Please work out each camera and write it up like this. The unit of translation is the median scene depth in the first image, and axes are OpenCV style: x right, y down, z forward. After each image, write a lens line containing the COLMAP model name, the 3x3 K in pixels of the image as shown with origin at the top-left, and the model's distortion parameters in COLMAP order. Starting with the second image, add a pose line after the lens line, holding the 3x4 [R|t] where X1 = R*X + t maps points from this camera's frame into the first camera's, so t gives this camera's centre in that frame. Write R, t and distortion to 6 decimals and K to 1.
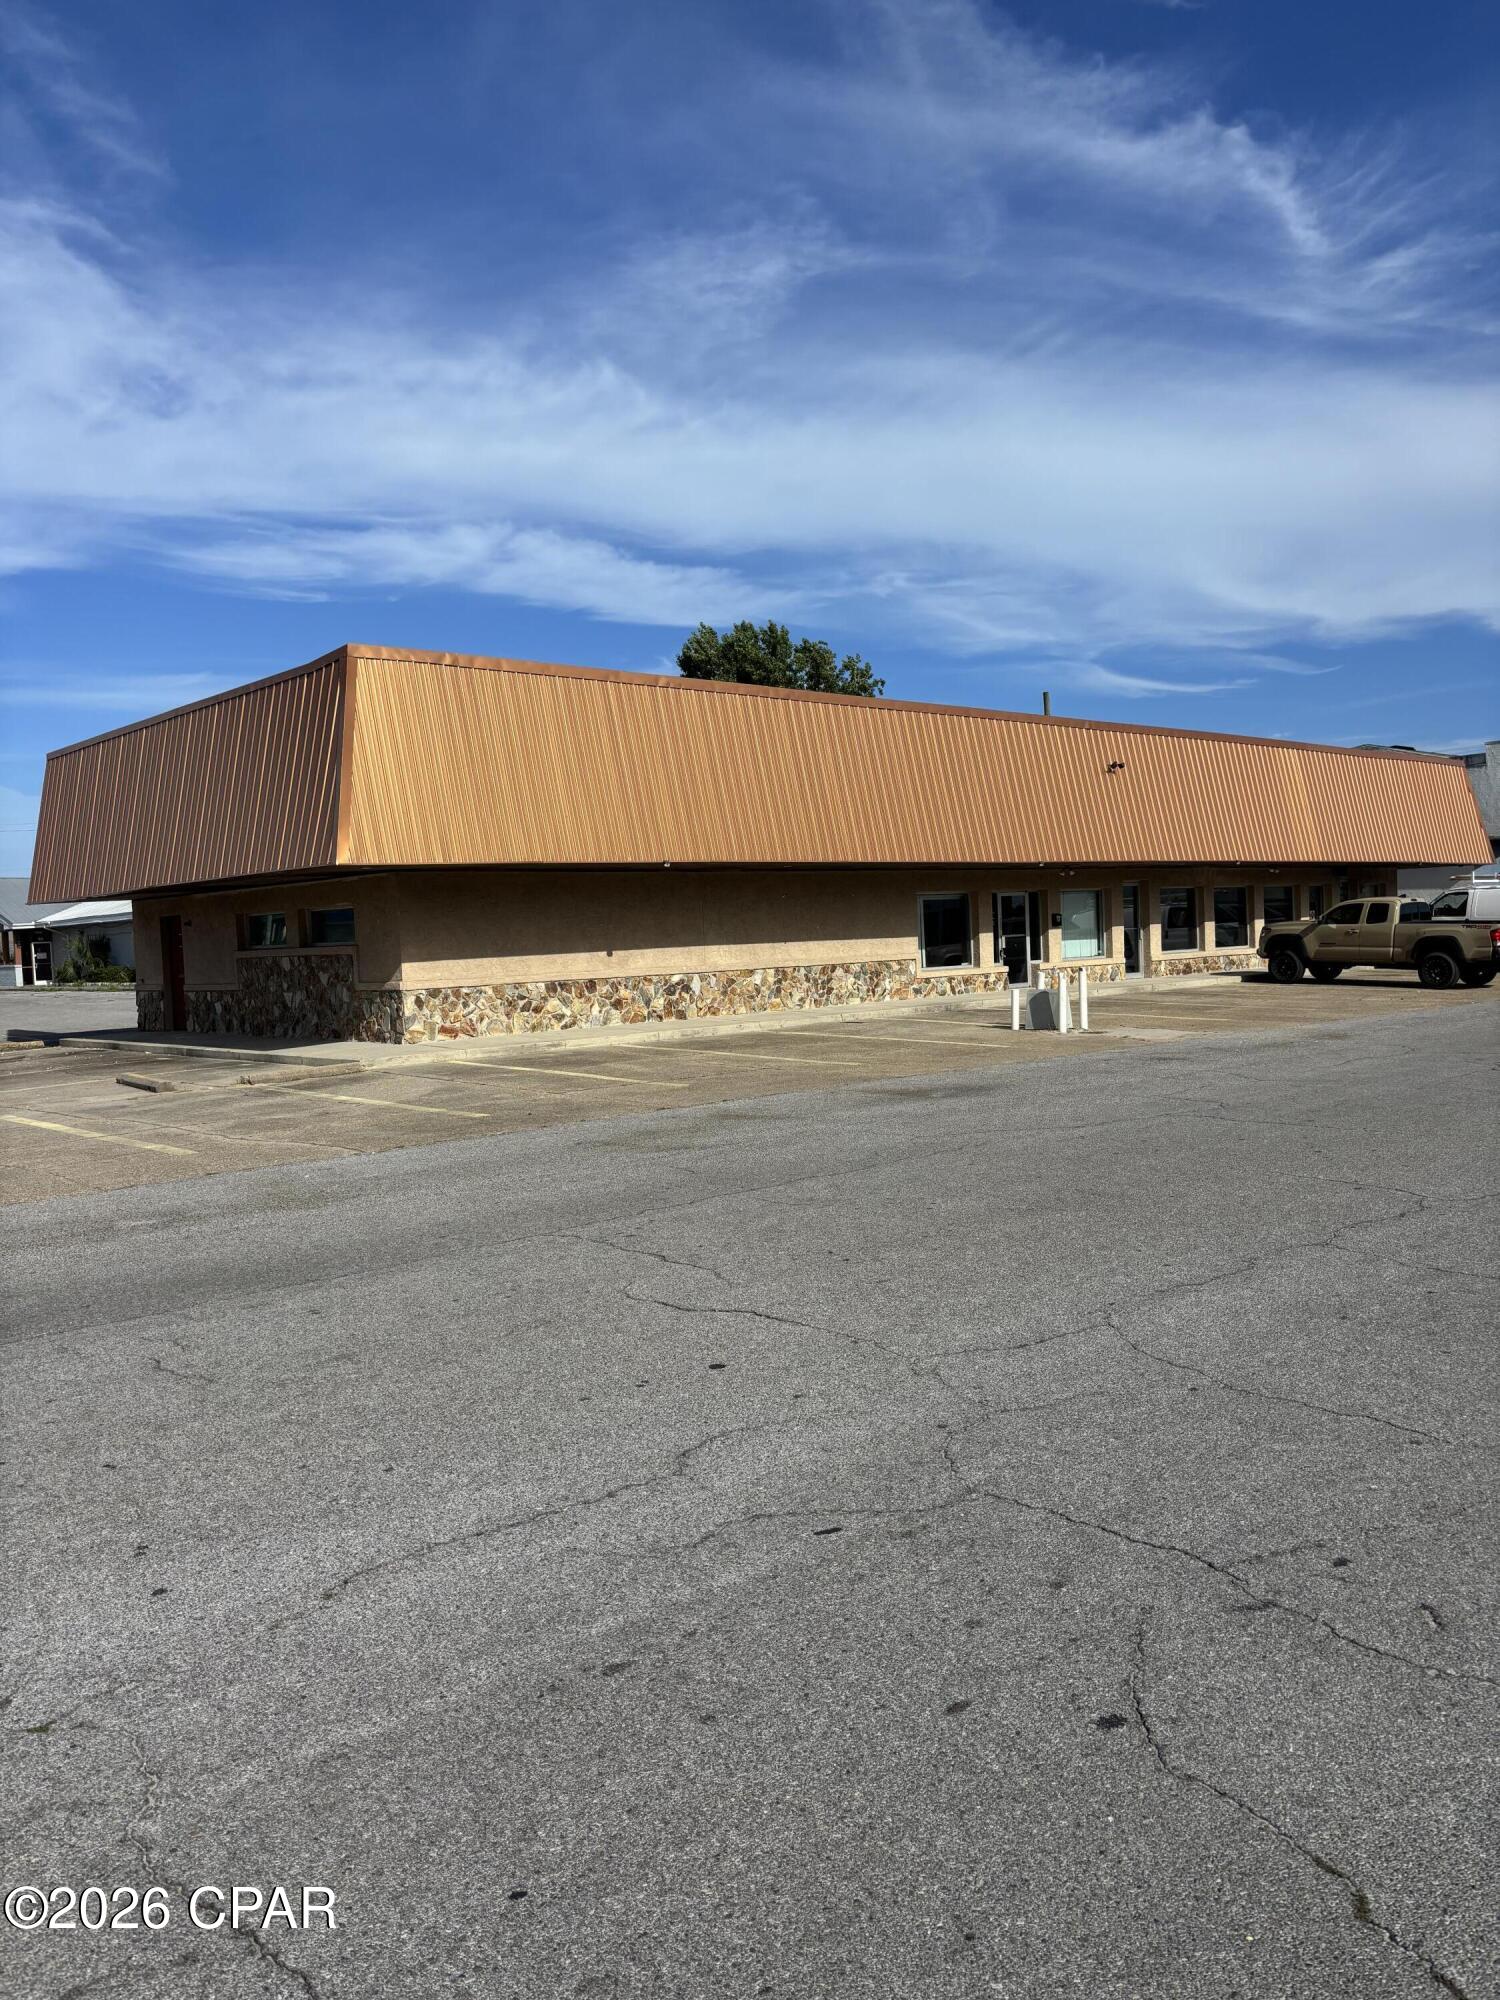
lens RADIAL K [[1526.0, 0, 785.5], [0, 1526.0, 1006.3], [0, 0, 1]] dist [0.004356, 0.000654]
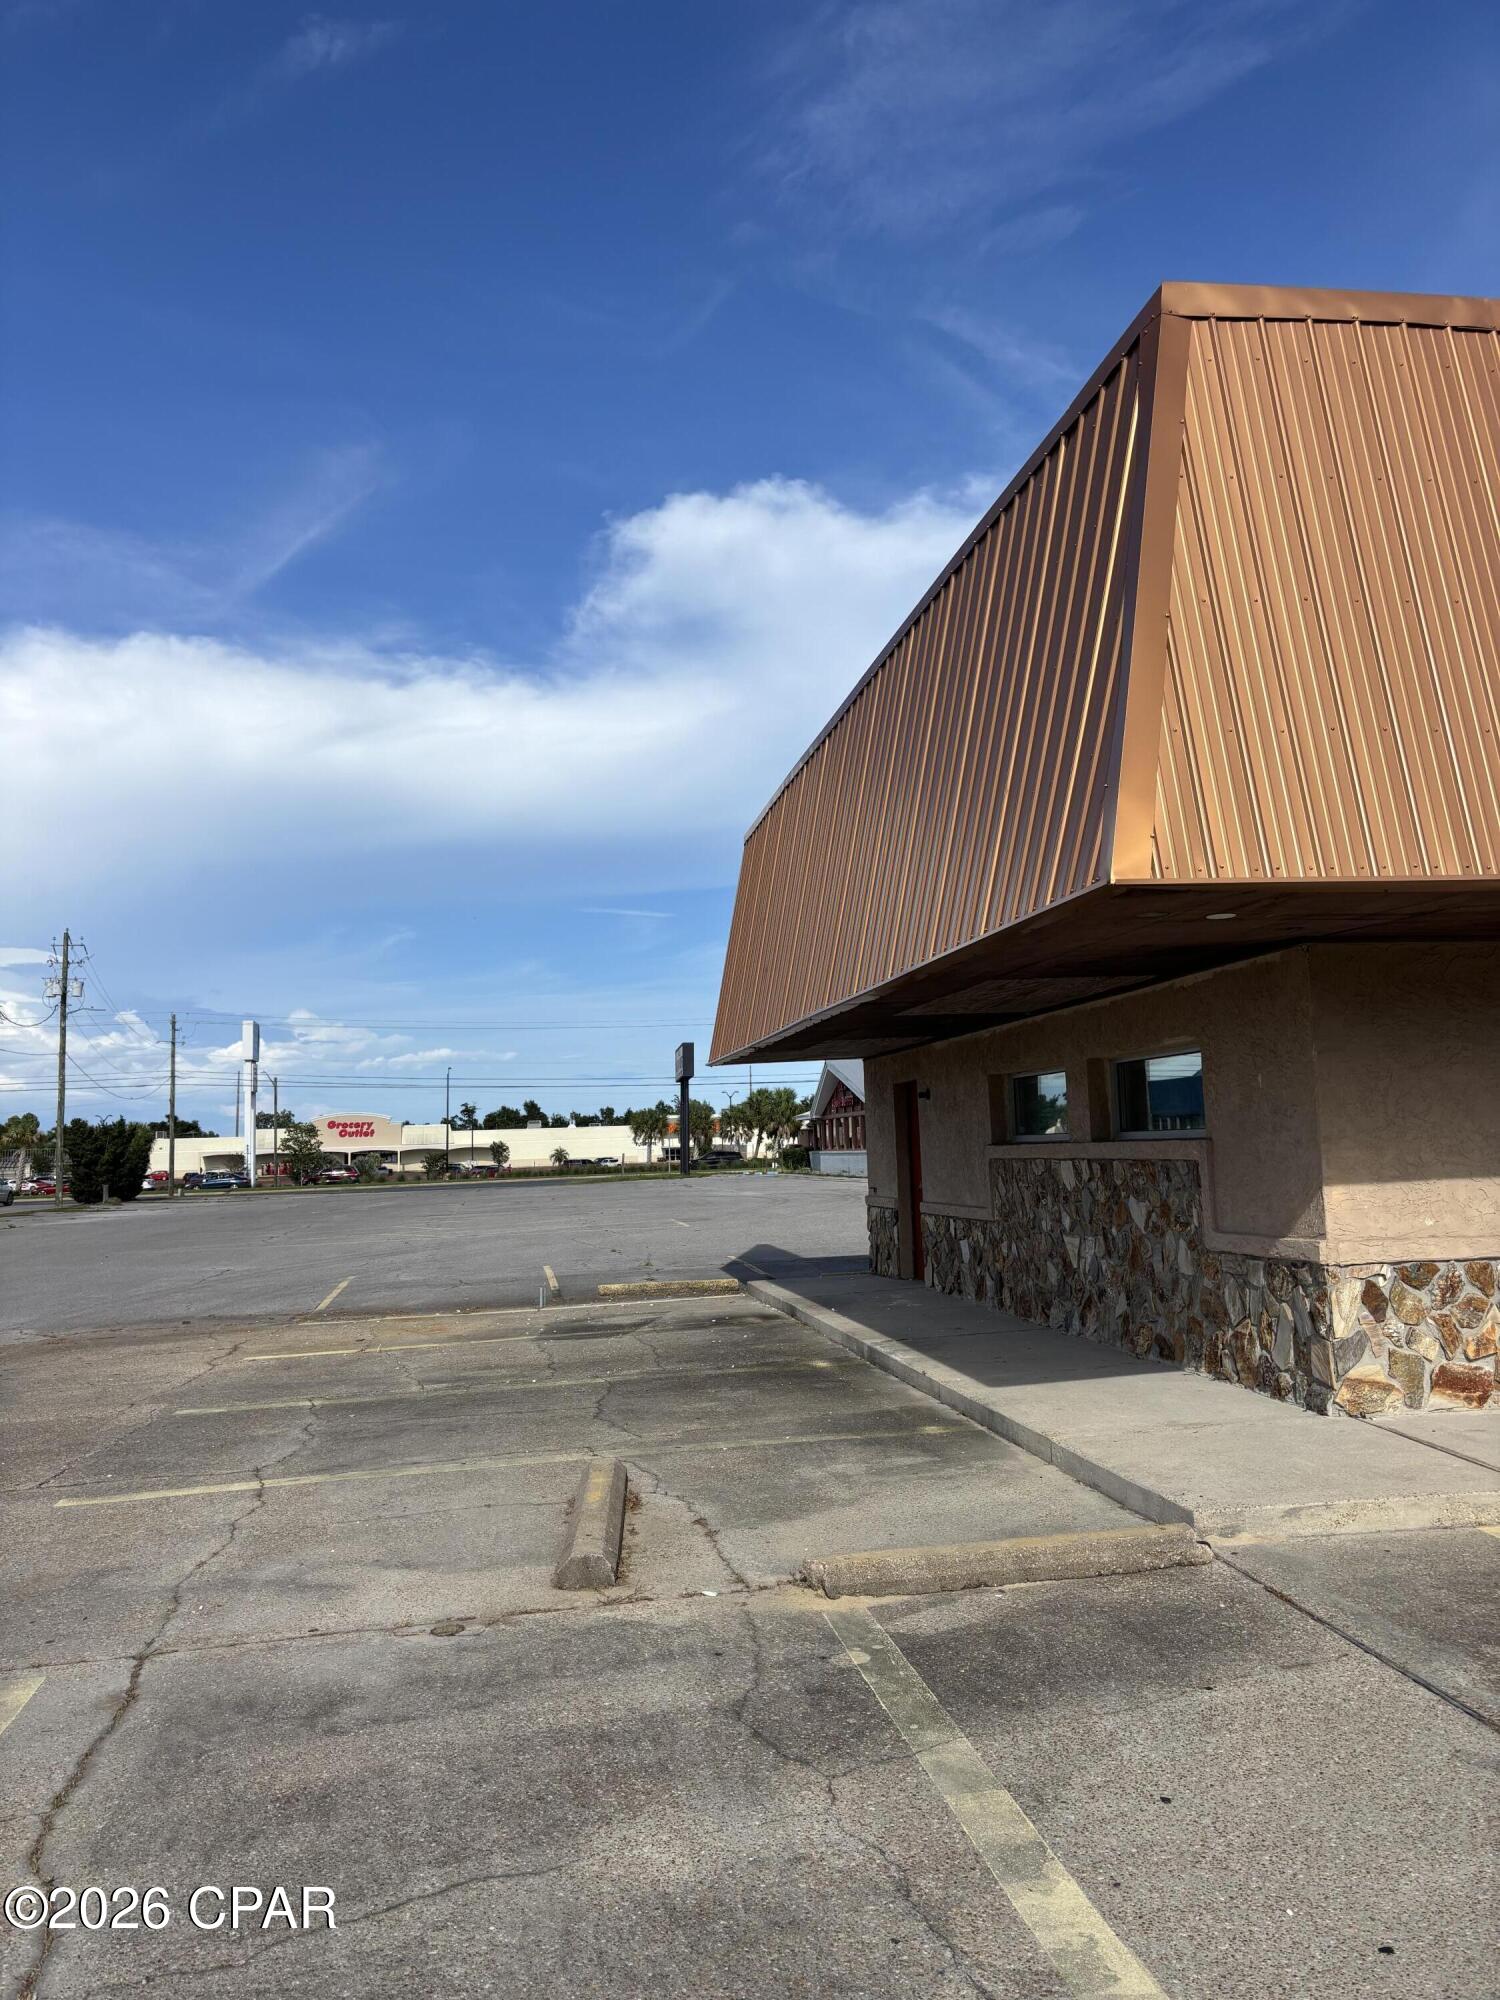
lens RADIAL K [[1526.0, 0, 785.5], [0, 1526.0, 1006.3], [0, 0, 1]] dist [0.004356, 0.000654]
pose [[0.838915, -0.036913, -0.543010, -0.156130], [-0.027259, 0.993596, -0.109656, -0.027895], [0.543580, 0.106794, 0.832536, 0.607678]]
